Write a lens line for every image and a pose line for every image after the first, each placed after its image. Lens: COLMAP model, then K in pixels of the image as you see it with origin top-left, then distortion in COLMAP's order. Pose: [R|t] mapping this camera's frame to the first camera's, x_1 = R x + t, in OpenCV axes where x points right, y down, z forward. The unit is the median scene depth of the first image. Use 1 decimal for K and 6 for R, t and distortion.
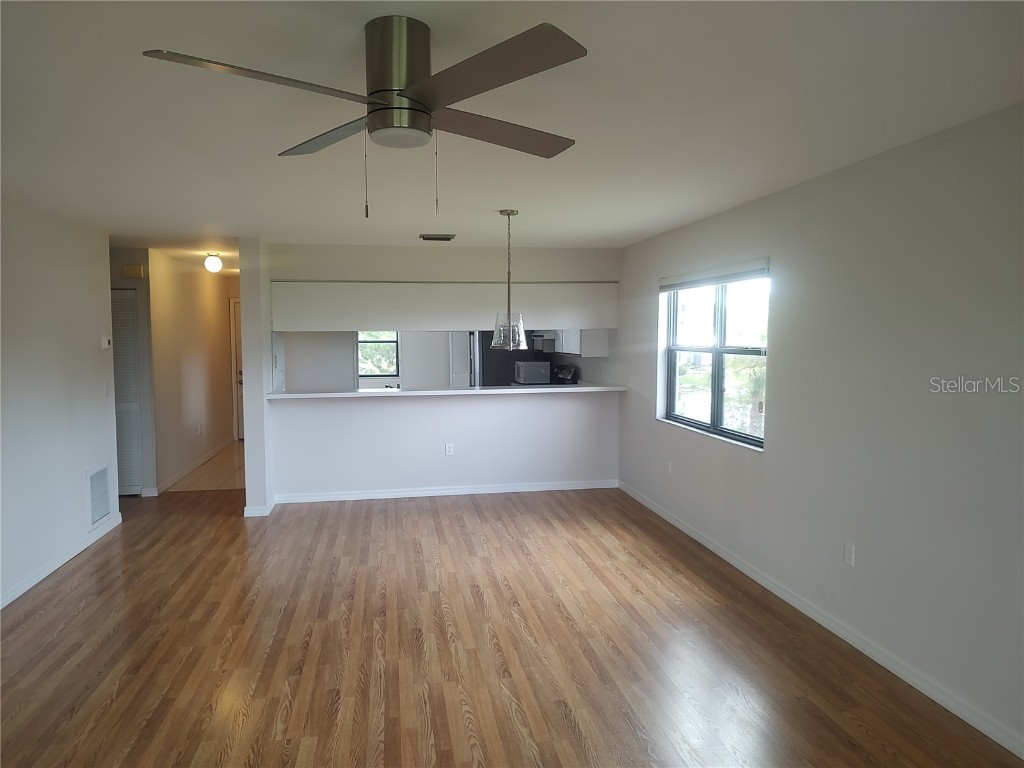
lens RADIAL K [[748.9, 0, 524.2], [0, 748.9, 385.9], [0, 0, 1]] dist [0.027735, -0.032685]
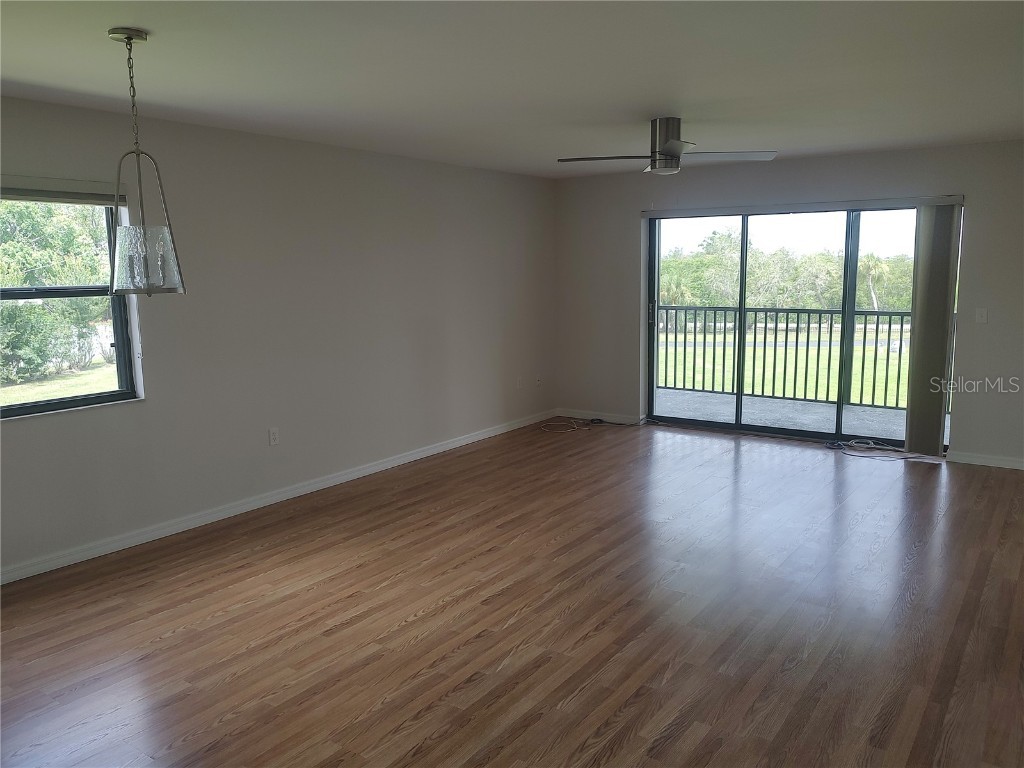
lens RADIAL K [[763.7, 0, 512.0], [0, 763.7, 384.0], [0, 0, 1]] dist [0.029400, -0.037798]
pose [[-0.702154, -0.090587, 0.706239, -0.655203], [0.065898, 0.979349, 0.191135, -0.080165], [-0.708969, 0.180746, -0.681684, 1.305728]]
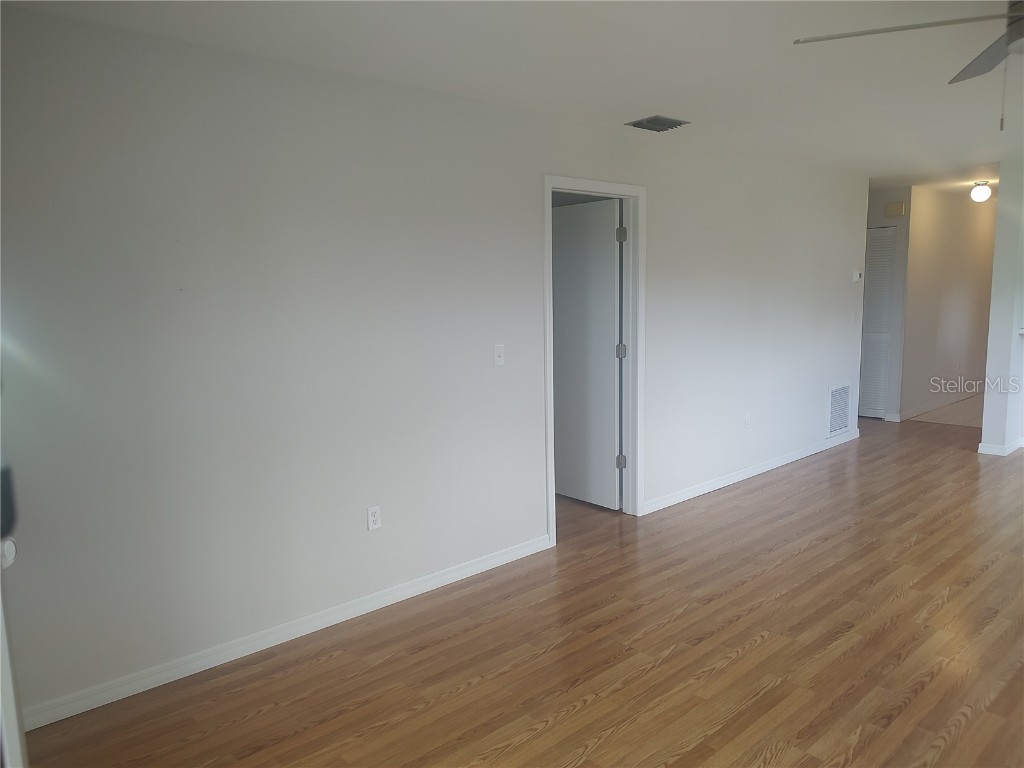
lens RADIAL K [[747.8, 0, 491.6], [0, 747.8, 384.7], [0, 0, 1]] dist [0.008423, -0.000654]
pose [[0.522765, 0.100804, -0.846496, 0.154332], [-0.039908, 0.994789, 0.093818, 0.025986], [0.851542, -0.015263, 0.524064, -0.069229]]
